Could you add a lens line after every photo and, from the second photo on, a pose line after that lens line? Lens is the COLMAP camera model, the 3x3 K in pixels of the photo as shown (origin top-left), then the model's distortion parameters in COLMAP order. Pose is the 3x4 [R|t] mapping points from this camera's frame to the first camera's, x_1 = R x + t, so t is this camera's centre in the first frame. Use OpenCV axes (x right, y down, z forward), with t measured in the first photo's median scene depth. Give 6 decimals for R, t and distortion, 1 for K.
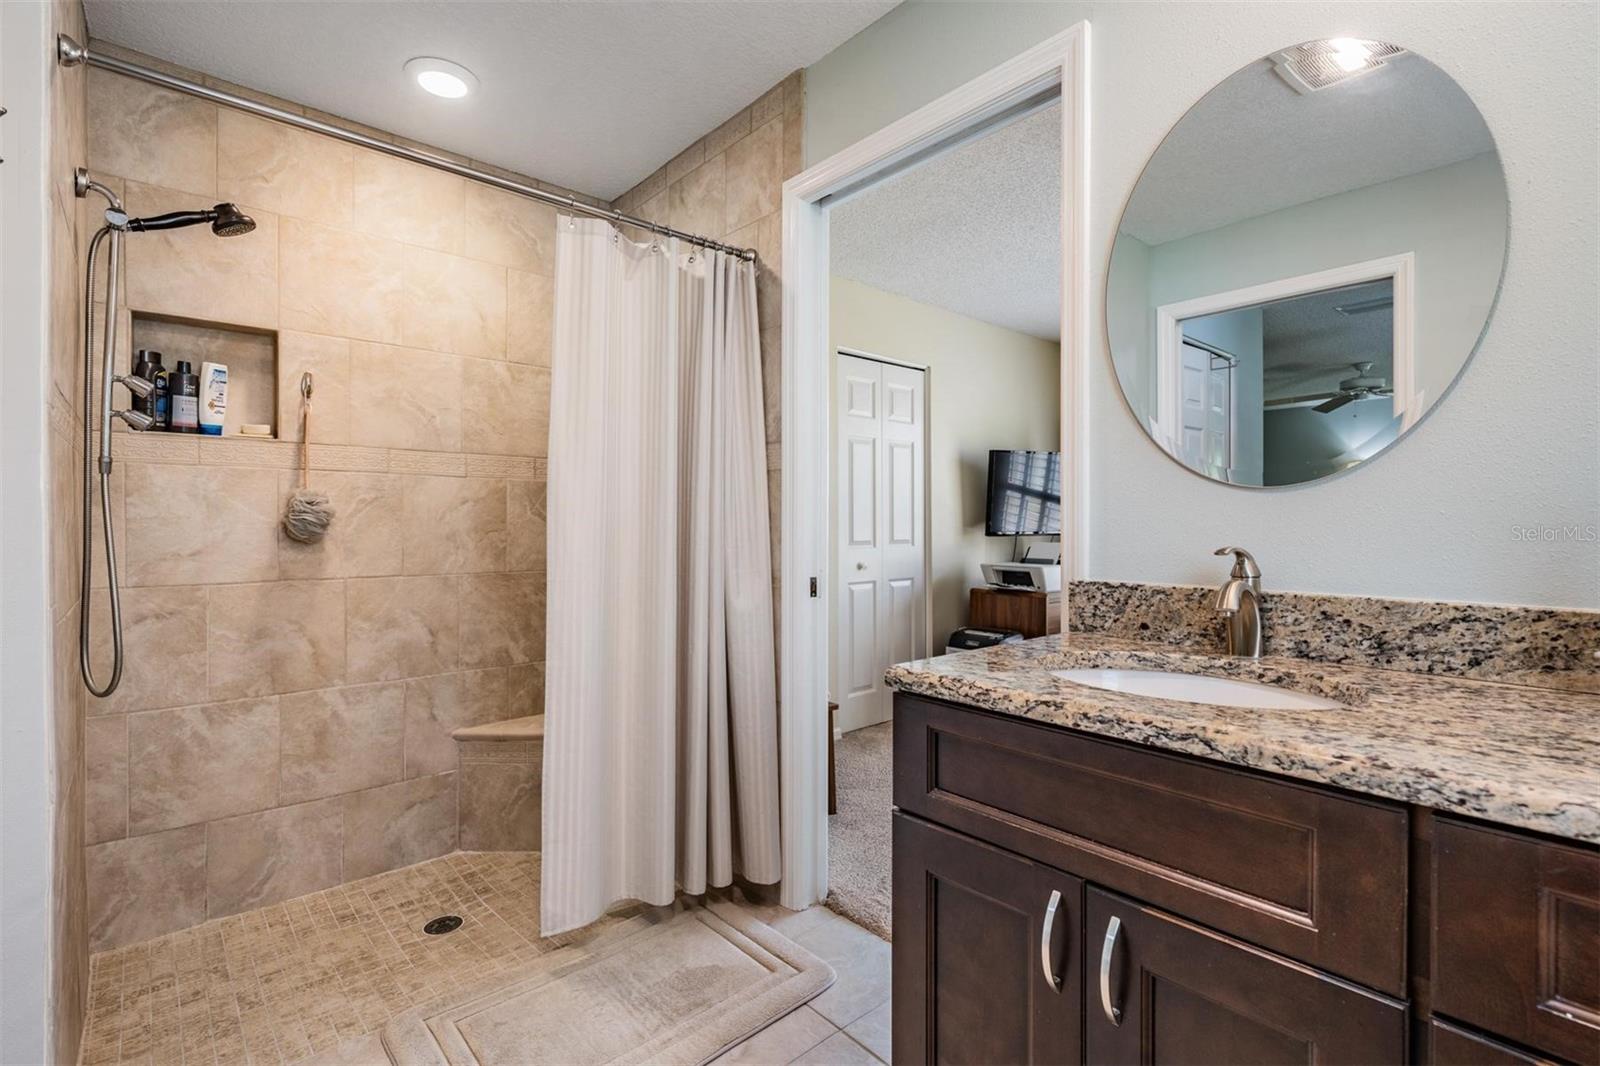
lens RADIAL K [[742.9, 0, 798.5], [0, 742.9, 527.4], [0, 0, 1]] dist [0.001375, 0.000126]
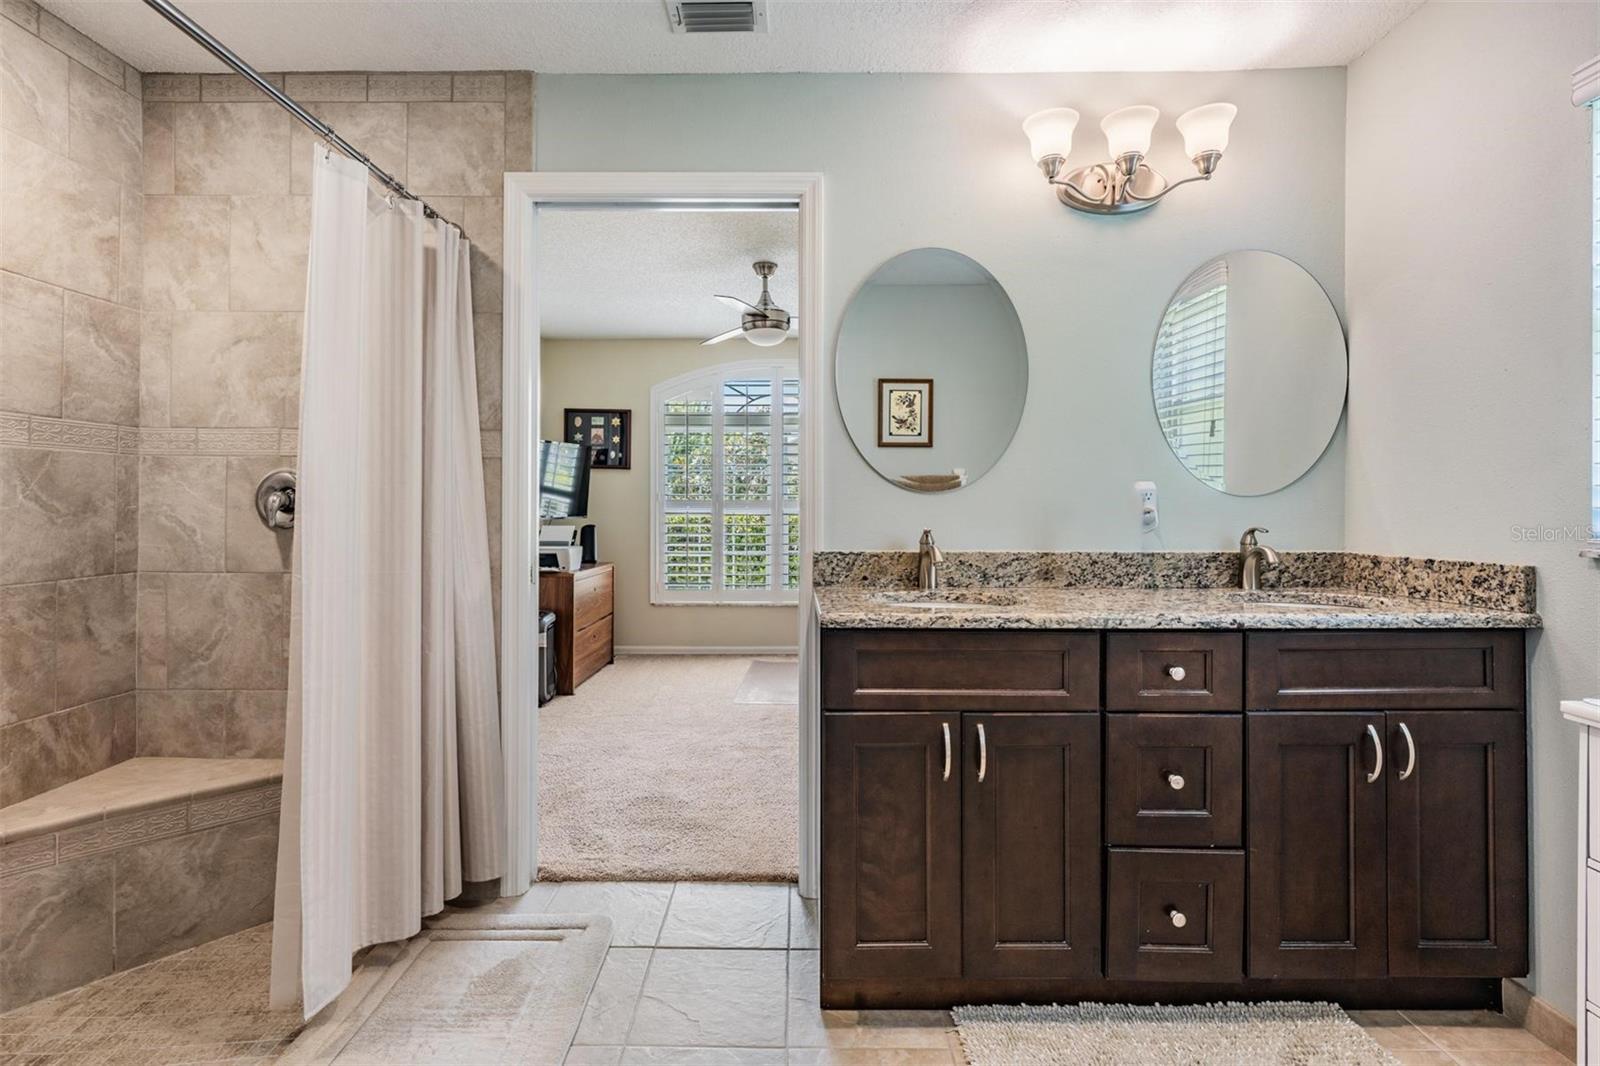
lens RADIAL K [[761.4, 0, 797.5], [0, 761.4, 500.5], [0, 0, 1]] dist [0.000191, -0.000245]
pose [[0.654687, 0.005920, 0.755877, -0.778872], [0.001871, 0.999954, -0.009452, -0.015069], [-0.755897, 0.007602, 0.654646, 0.047820]]
